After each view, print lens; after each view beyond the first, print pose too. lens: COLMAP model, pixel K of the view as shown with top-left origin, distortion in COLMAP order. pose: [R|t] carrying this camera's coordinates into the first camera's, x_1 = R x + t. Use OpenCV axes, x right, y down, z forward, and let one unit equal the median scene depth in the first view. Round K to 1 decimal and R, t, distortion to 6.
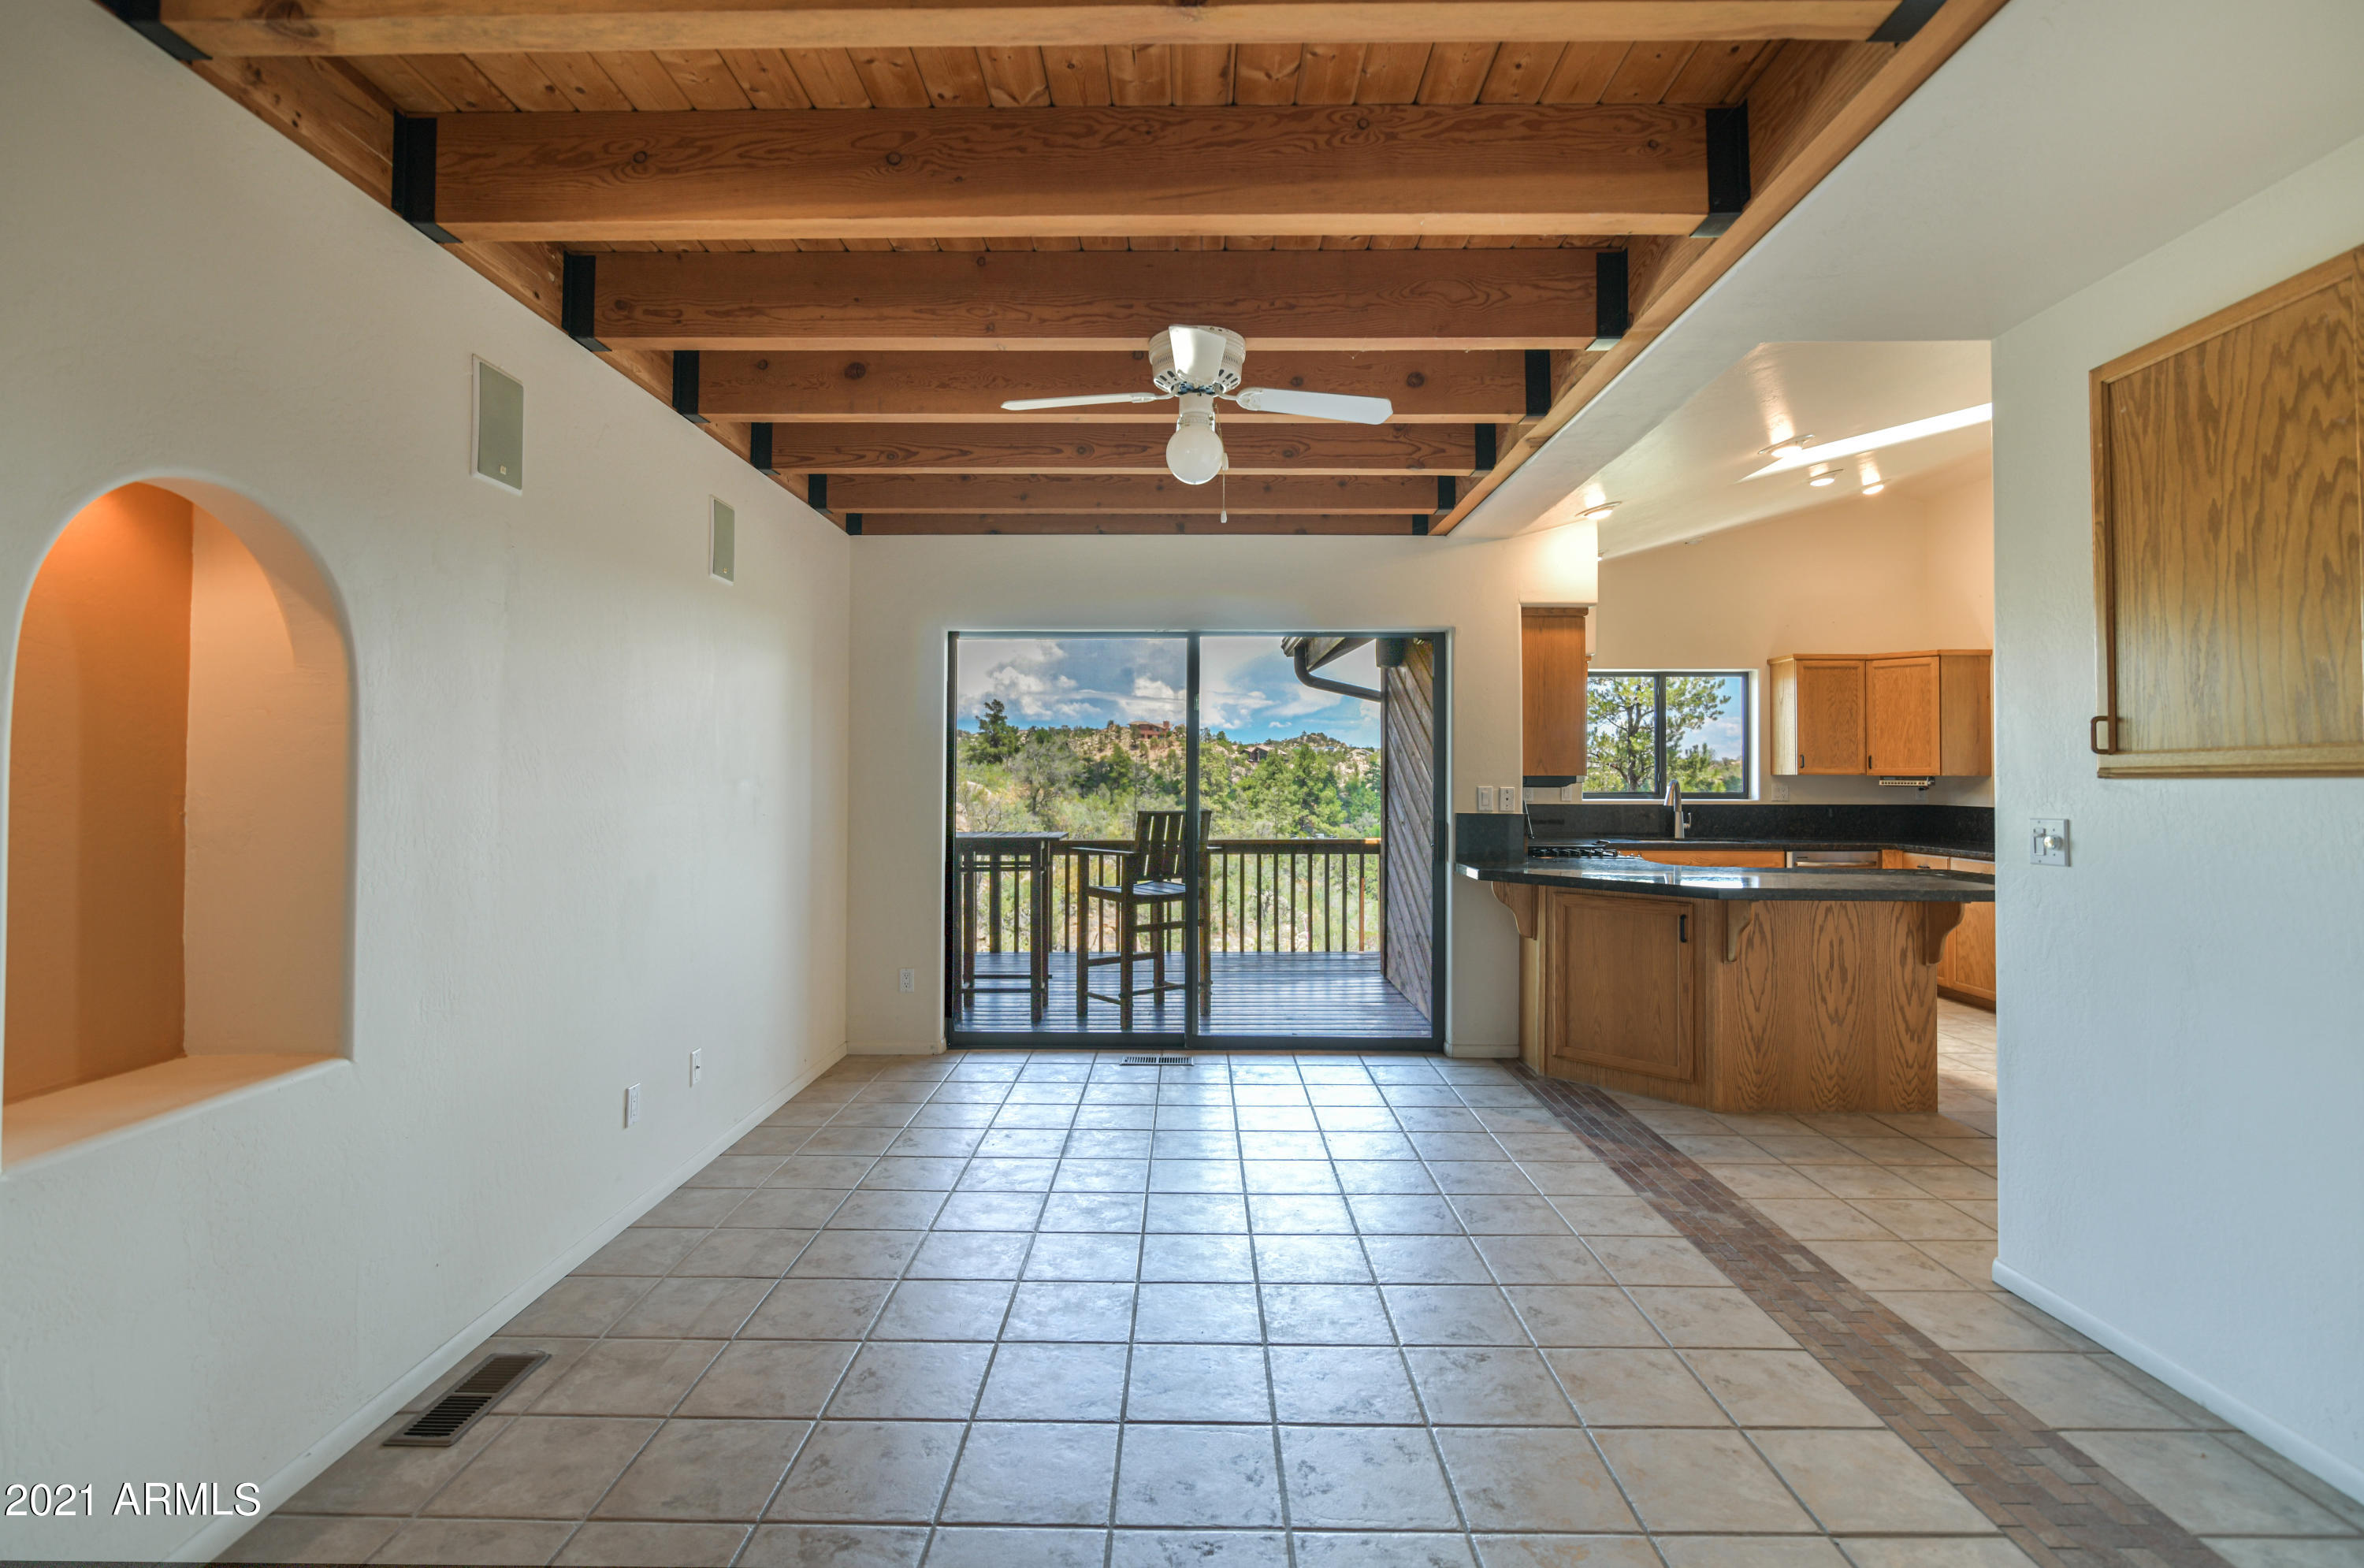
lens RADIAL K [[1073.8, 0, 1187.5], [0, 1073.8, 771.1], [0, 0, 1]] dist [-0.002783, -0.001165]
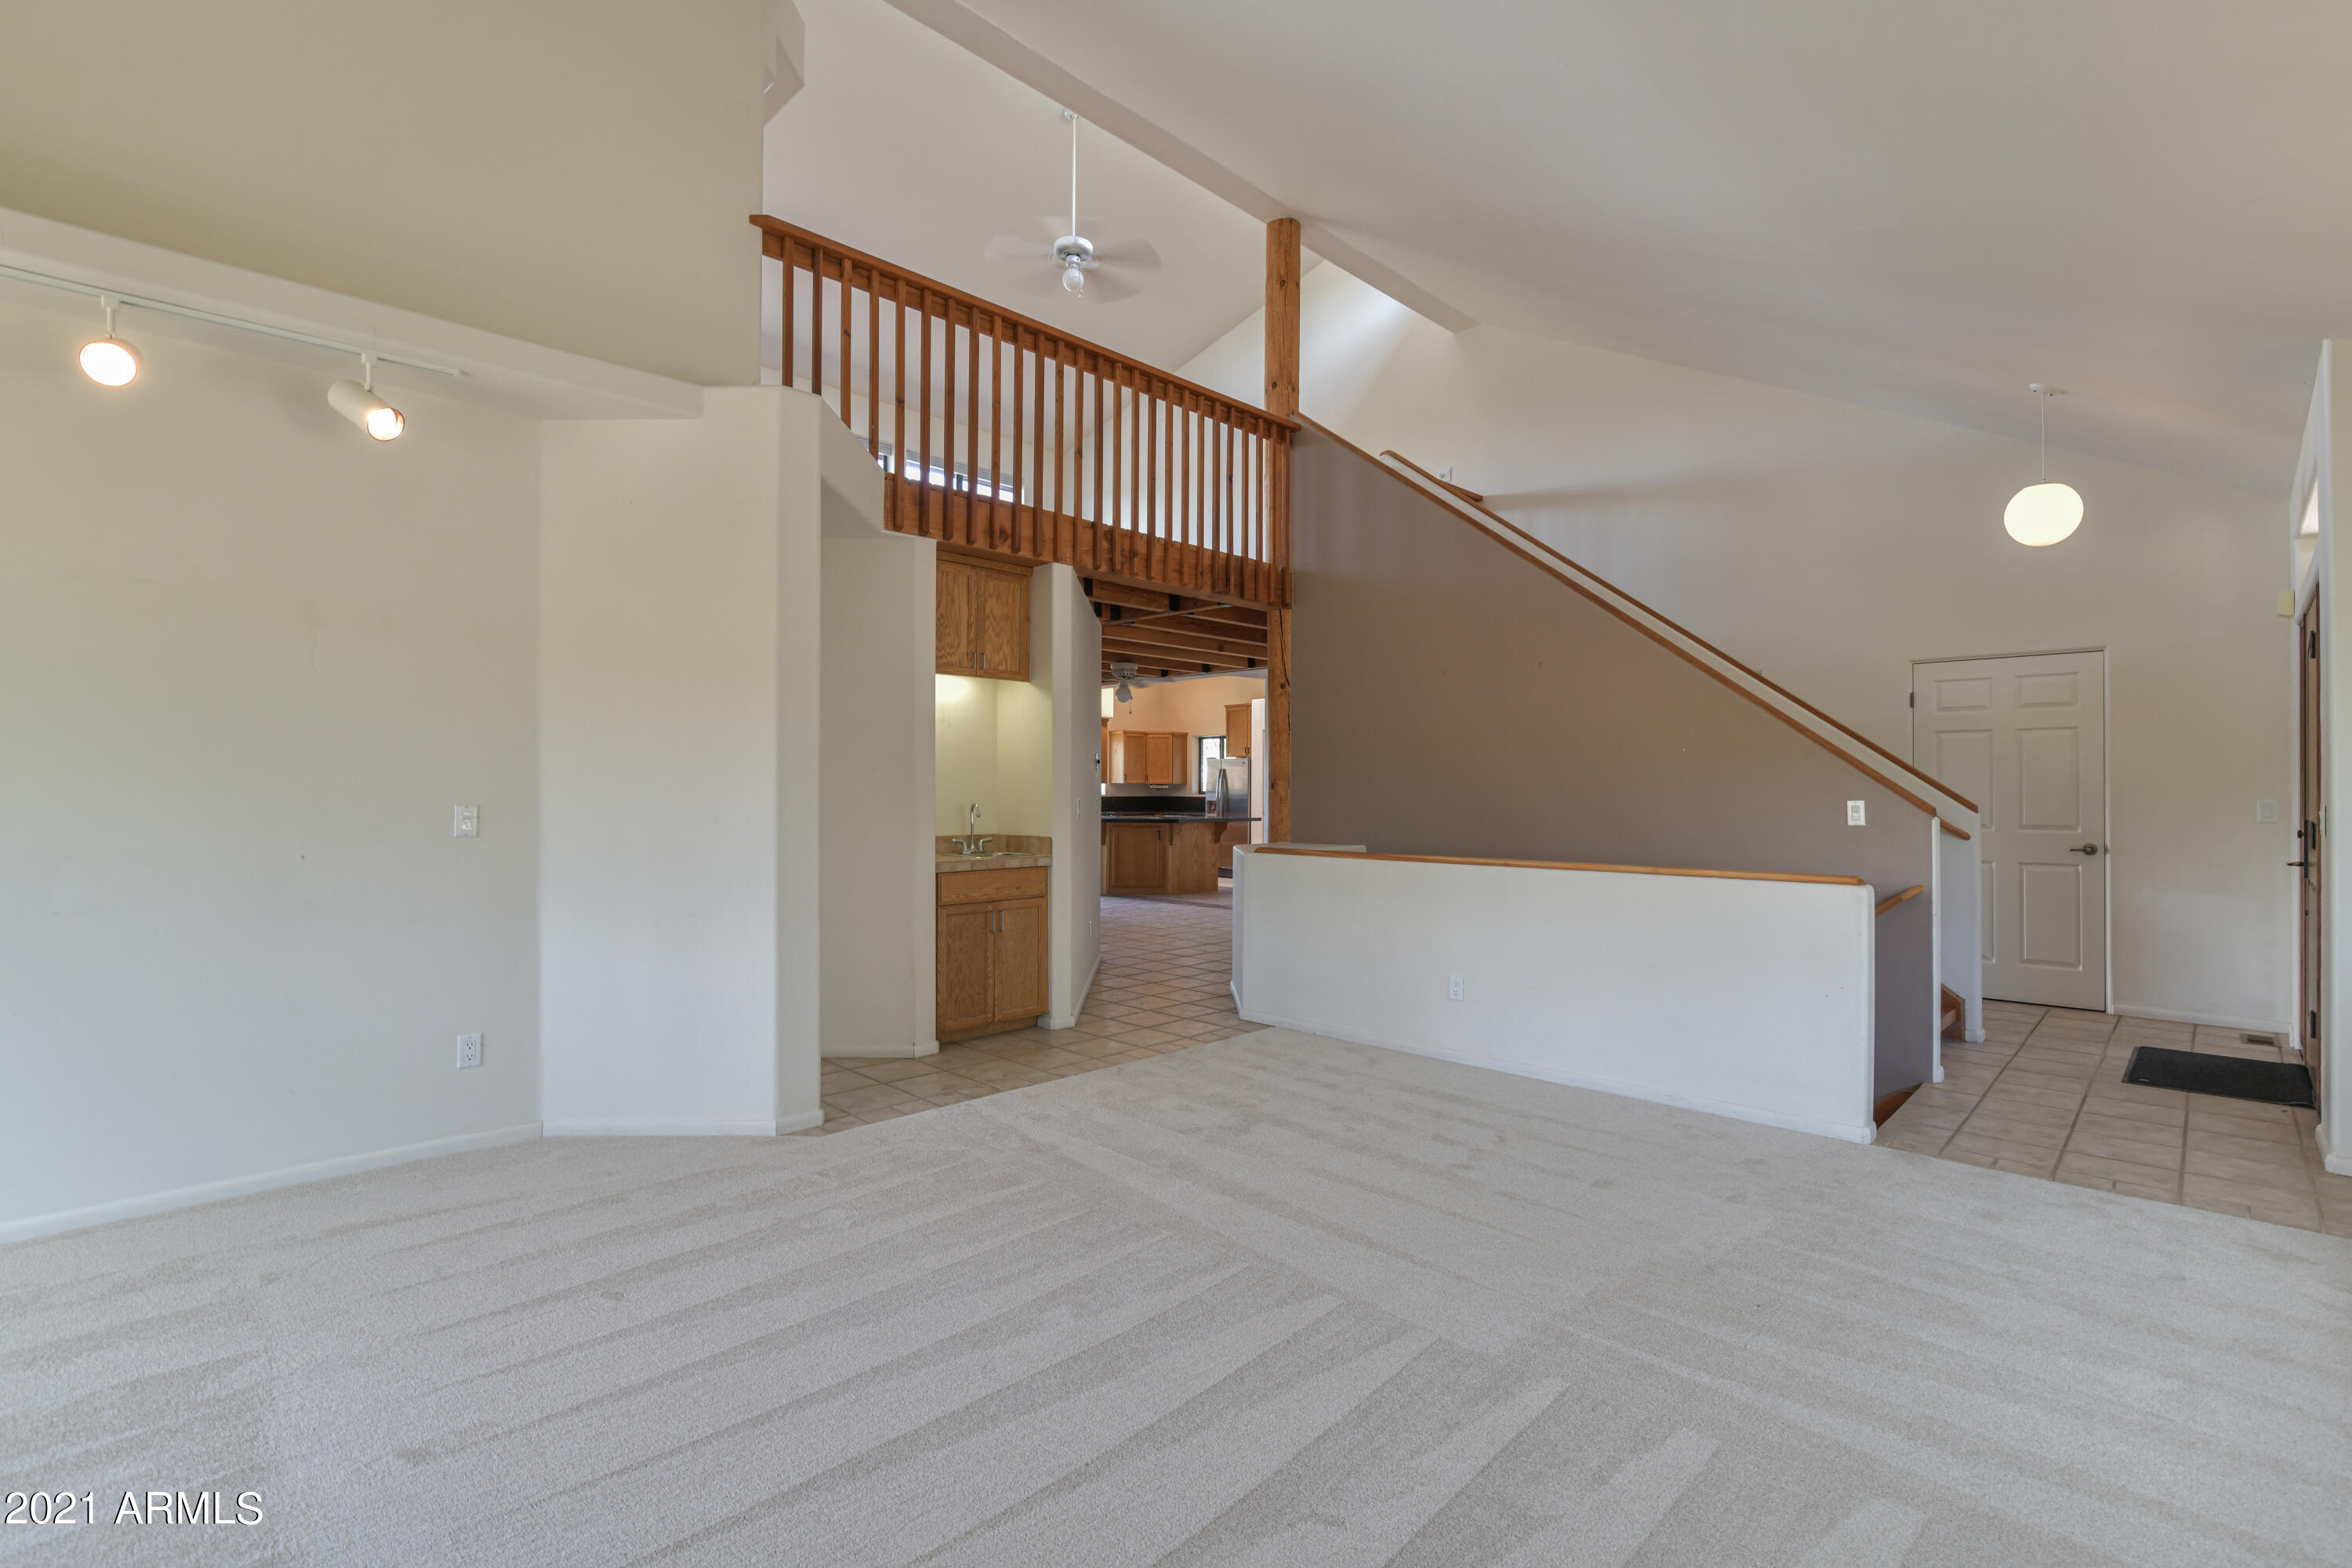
lens RADIAL K [[1068.4, 0, 1177.2], [0, 1068.4, 780.5], [0, 0, 1]] dist [-0.002783, -0.001165]
pose [[0.699226, 0.001455, 0.714899, -1.009172], [-0.003984, 0.999990, 0.001861, -0.007743], [-0.714889, -0.004150, 0.699225, -0.689226]]
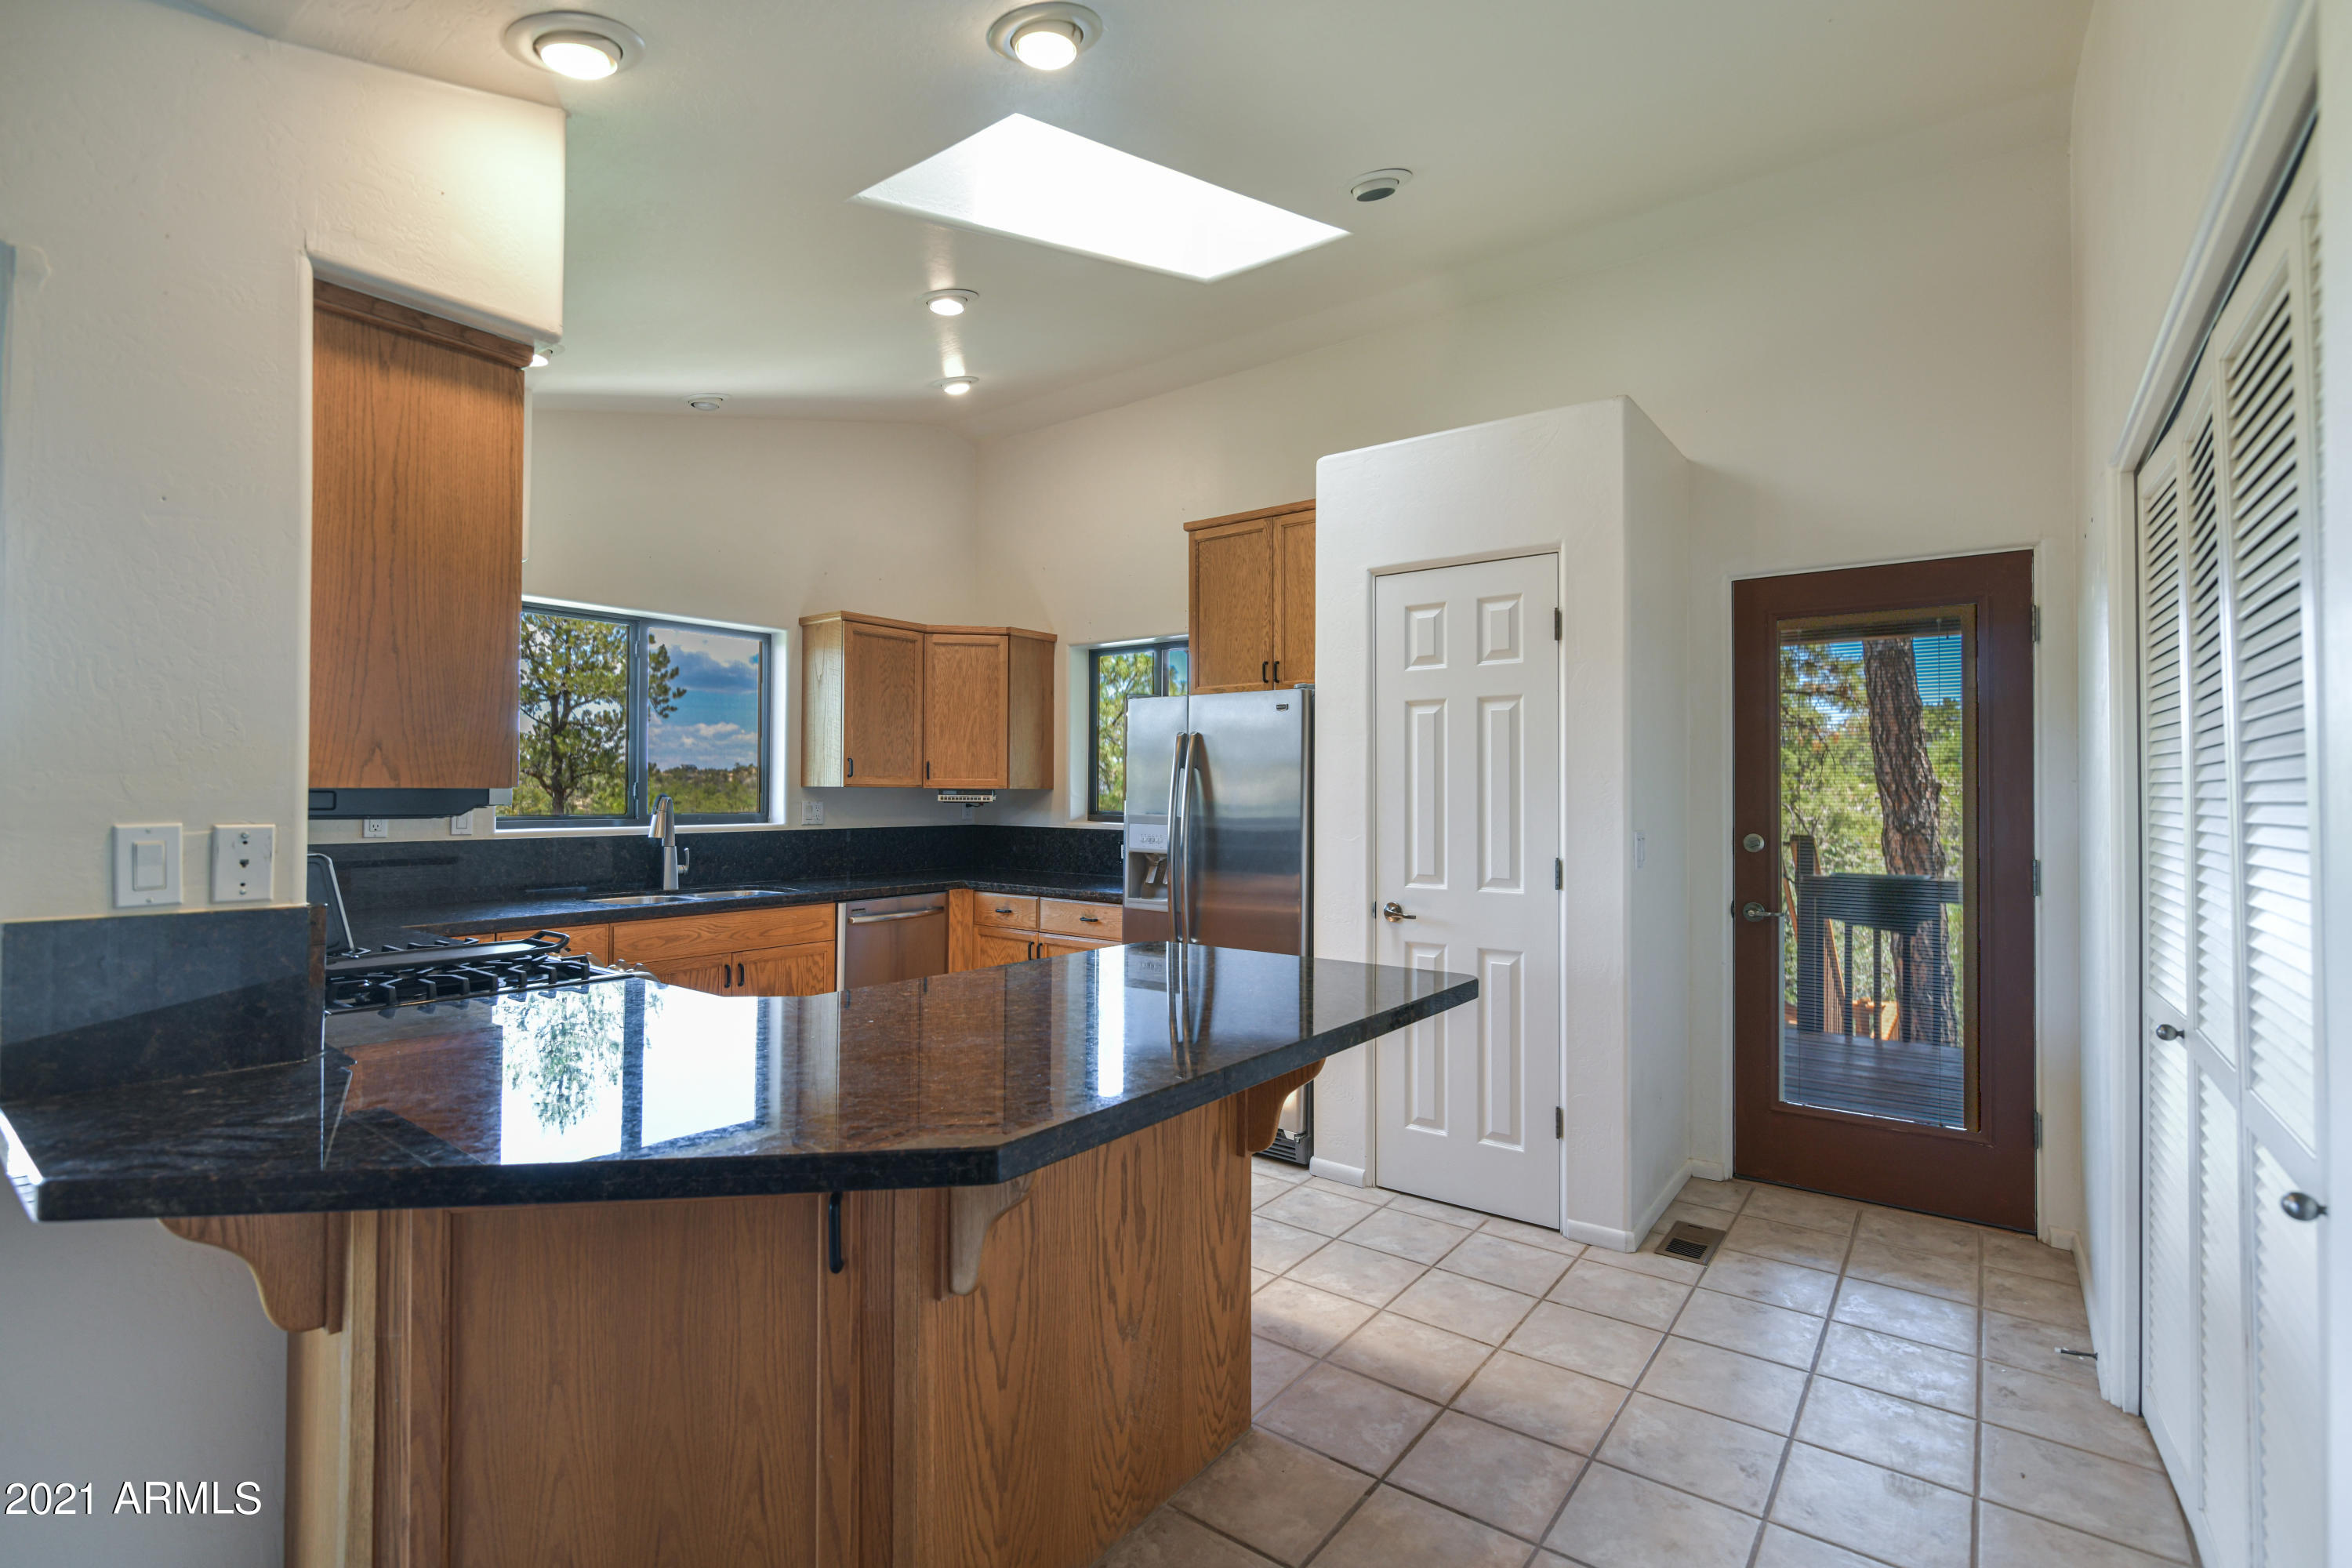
lens RADIAL K [[1068.4, 0, 1188.7], [0, 1068.4, 779.3], [0, 0, 1]] dist [-0.002783, -0.001165]
pose [[0.590897, 0.010712, 0.806676, 0.153562], [-0.009467, 0.999935, -0.006344, 0.000872], [-0.806692, -0.003888, 0.590960, 0.435049]]
